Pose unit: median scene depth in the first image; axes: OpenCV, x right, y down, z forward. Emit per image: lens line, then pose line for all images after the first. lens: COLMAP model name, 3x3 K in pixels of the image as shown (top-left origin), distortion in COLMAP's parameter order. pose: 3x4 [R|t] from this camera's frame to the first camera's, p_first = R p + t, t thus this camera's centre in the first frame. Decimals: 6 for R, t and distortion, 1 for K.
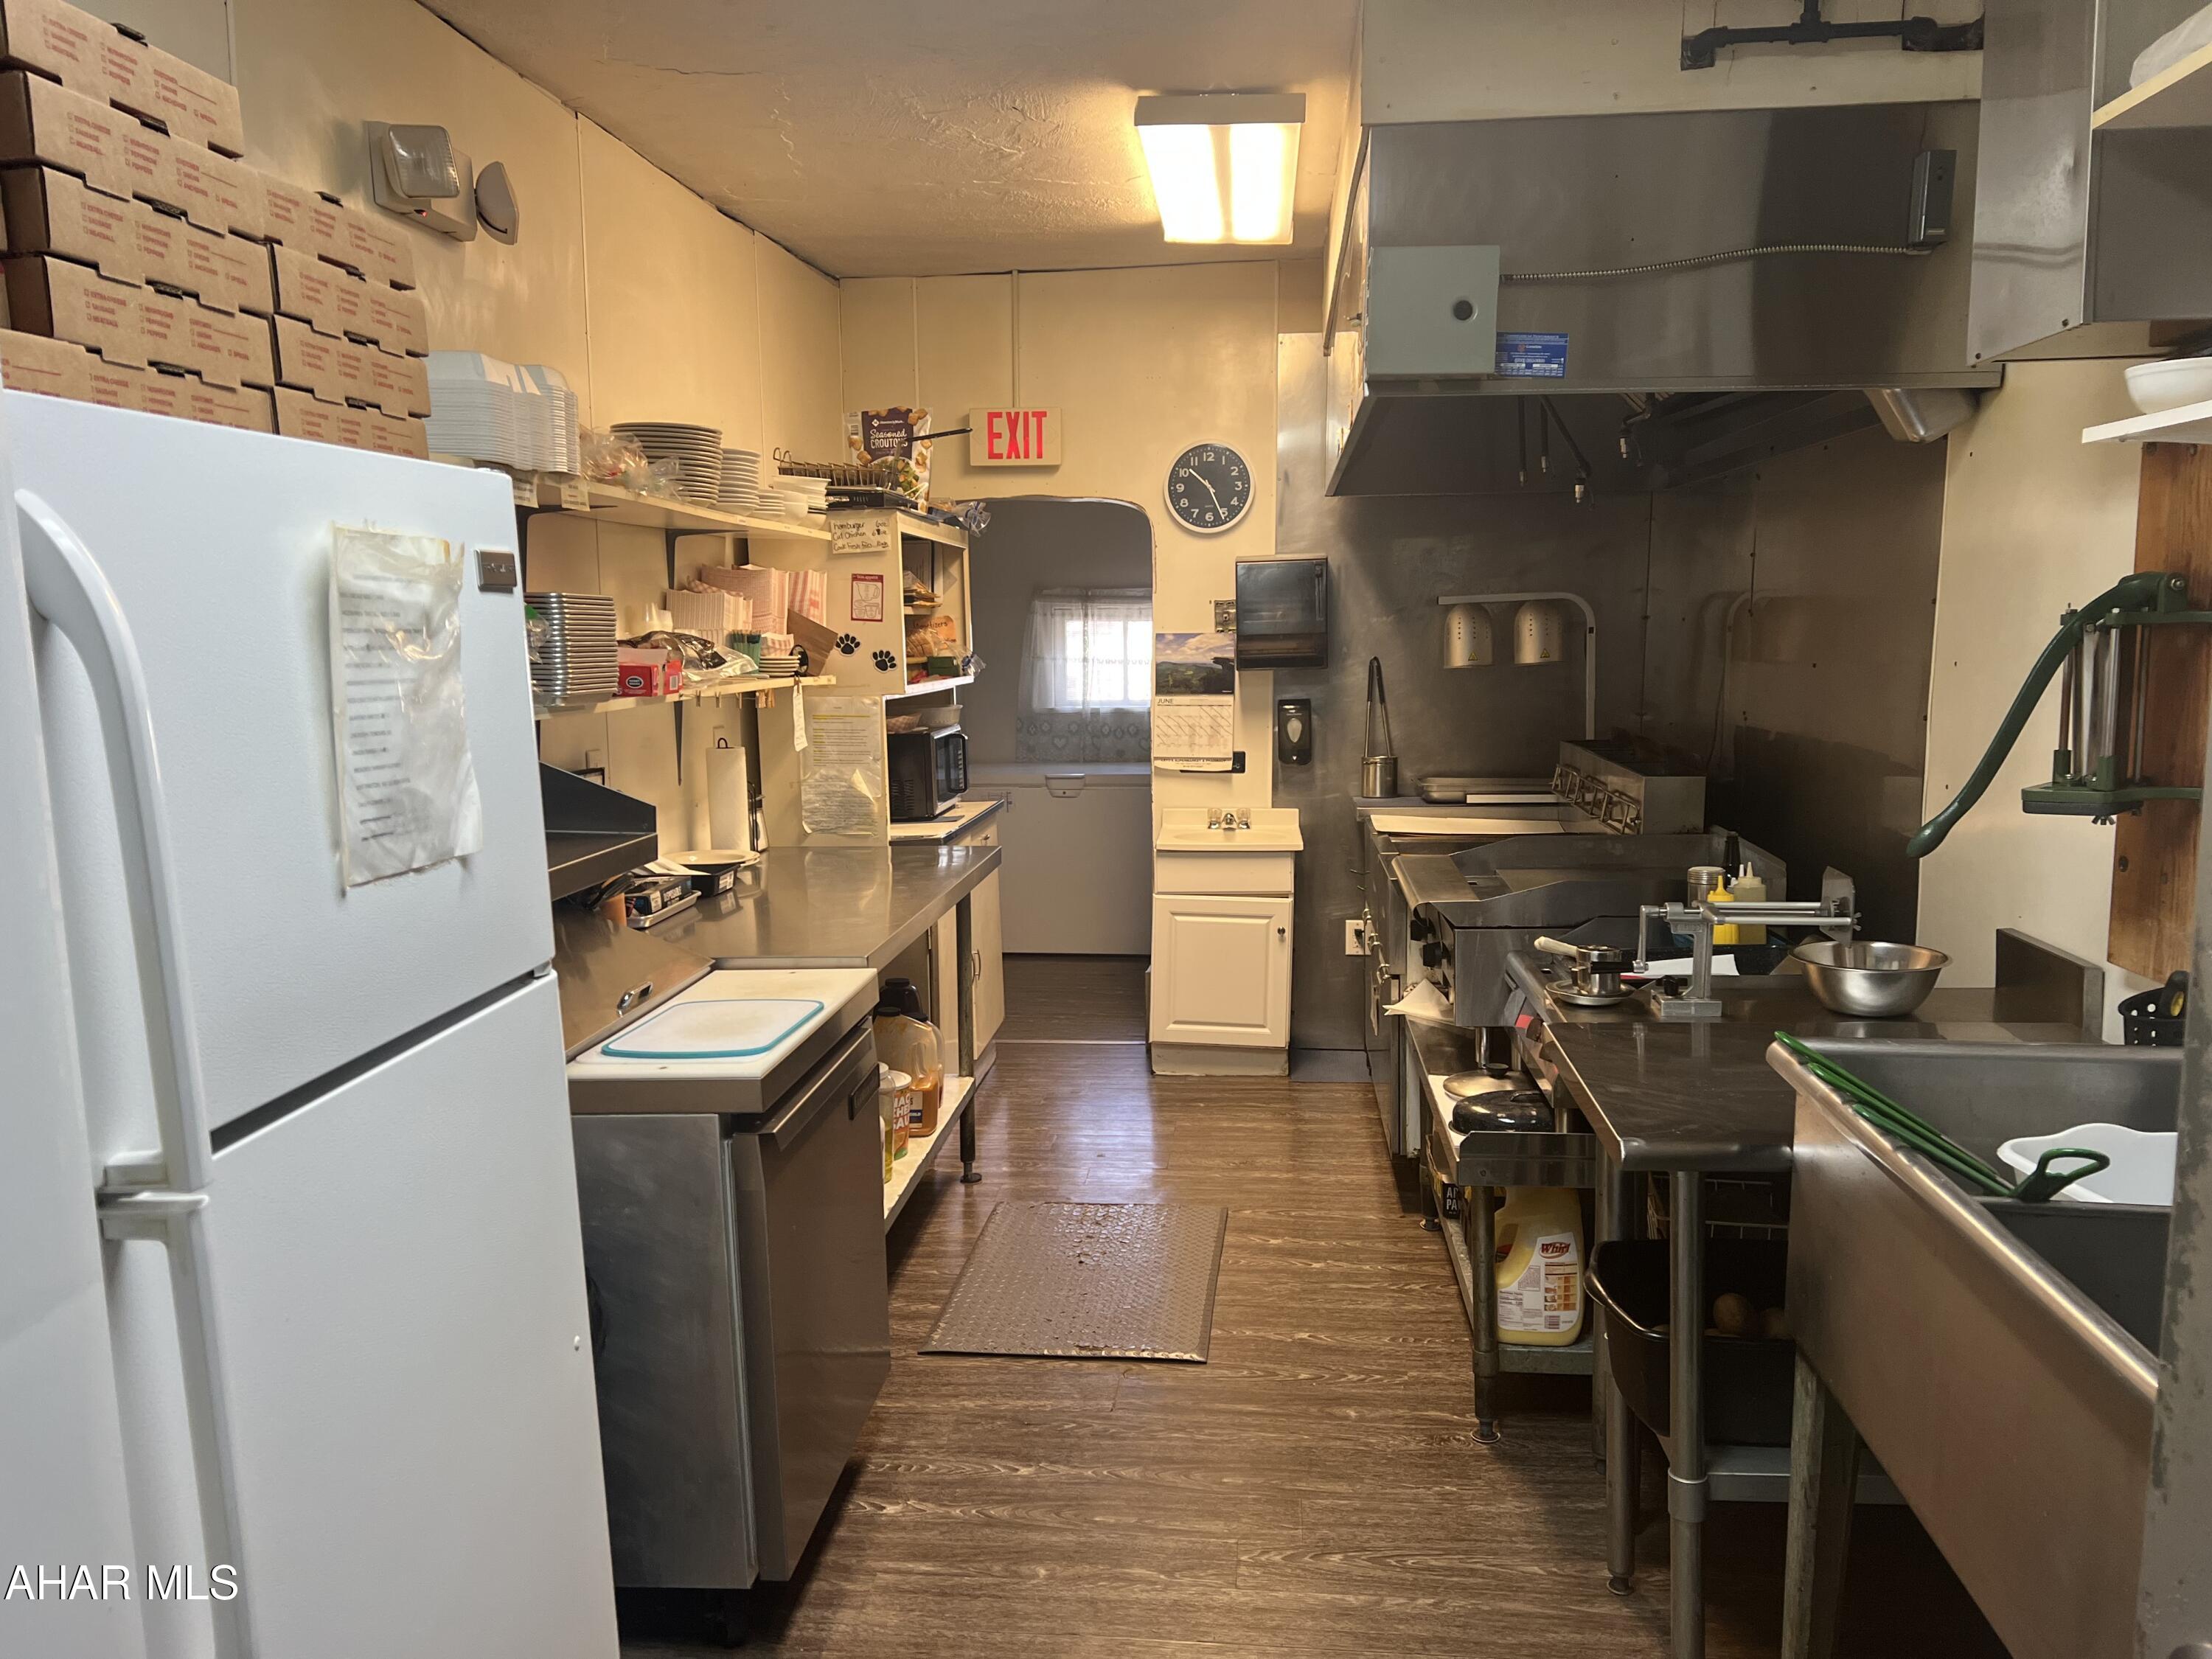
lens RADIAL K [[1648.8, 0, 1107.0], [0, 1648.8, 836.5], [0, 0, 1]] dist [0.064688, -0.070993]
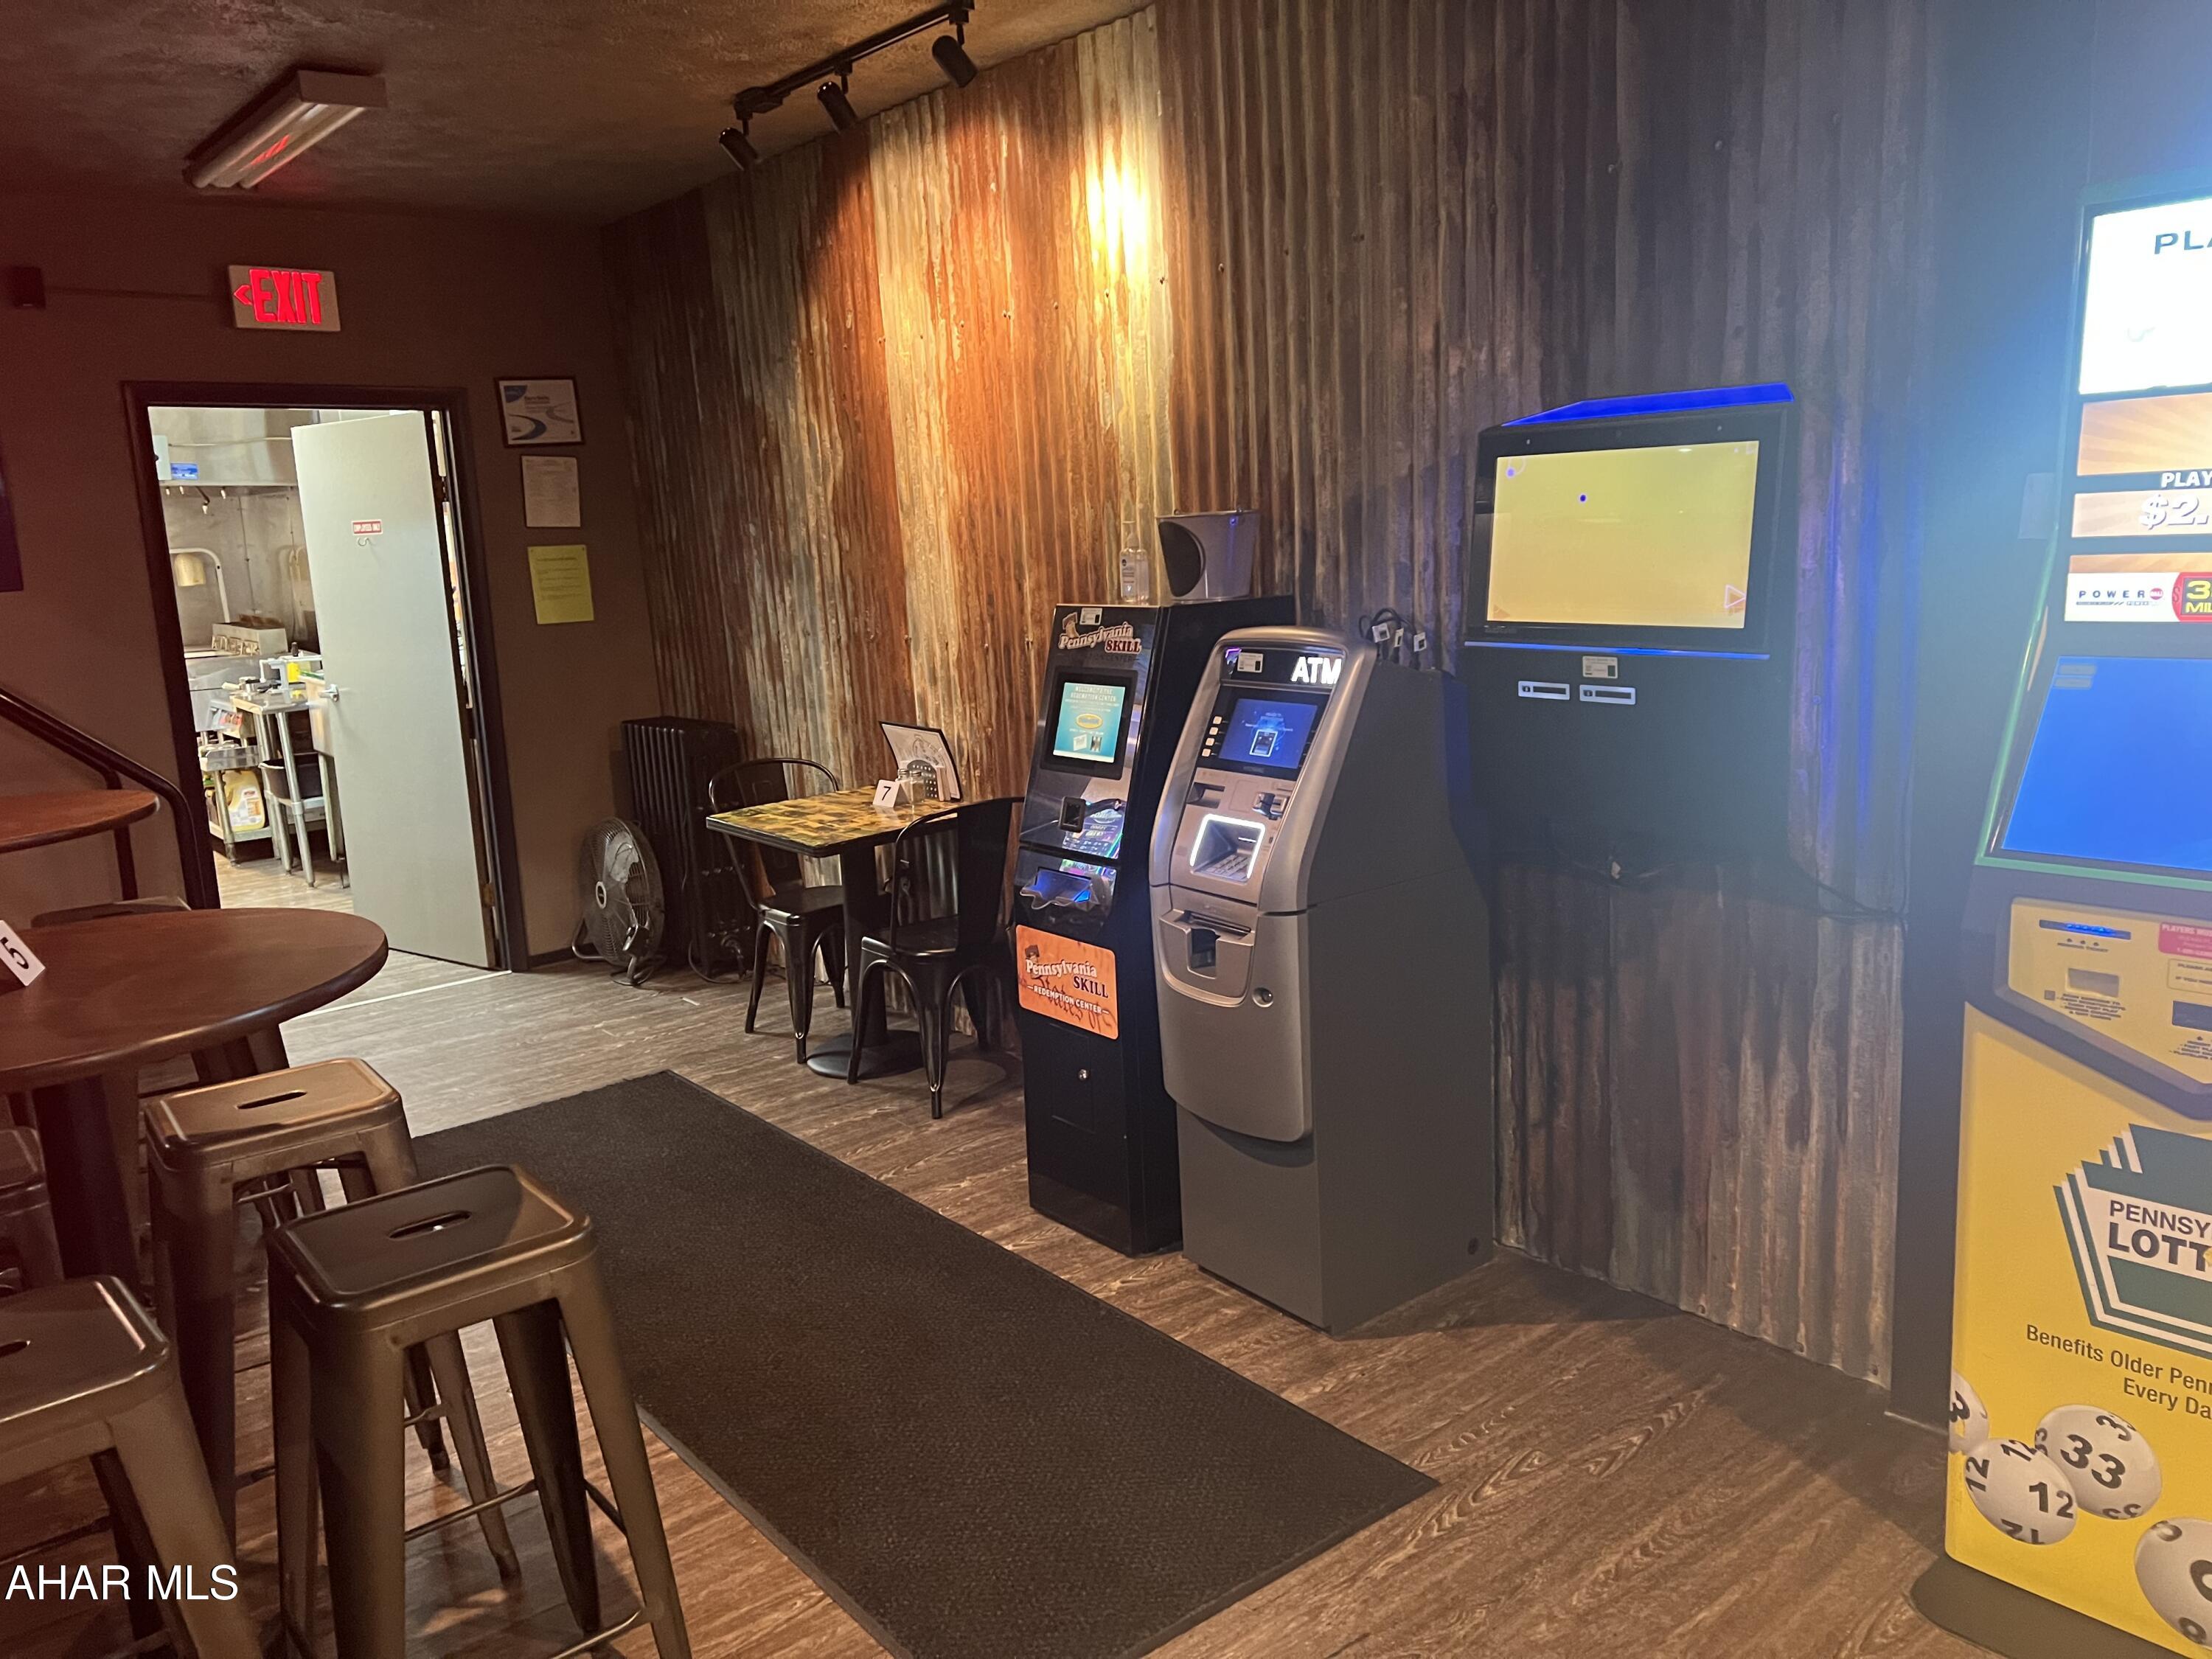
lens RADIAL K [[1648.8, 0, 1107.1], [0, 1648.8, 831.1], [0, 0, 1]] dist [0.064688, -0.070993]
pose [[0.713558, -0.154143, 0.683429, -0.454524], [0.125946, 0.987827, 0.091300, 0.173154], [-0.689182, 0.020928, 0.724286, -1.462776]]
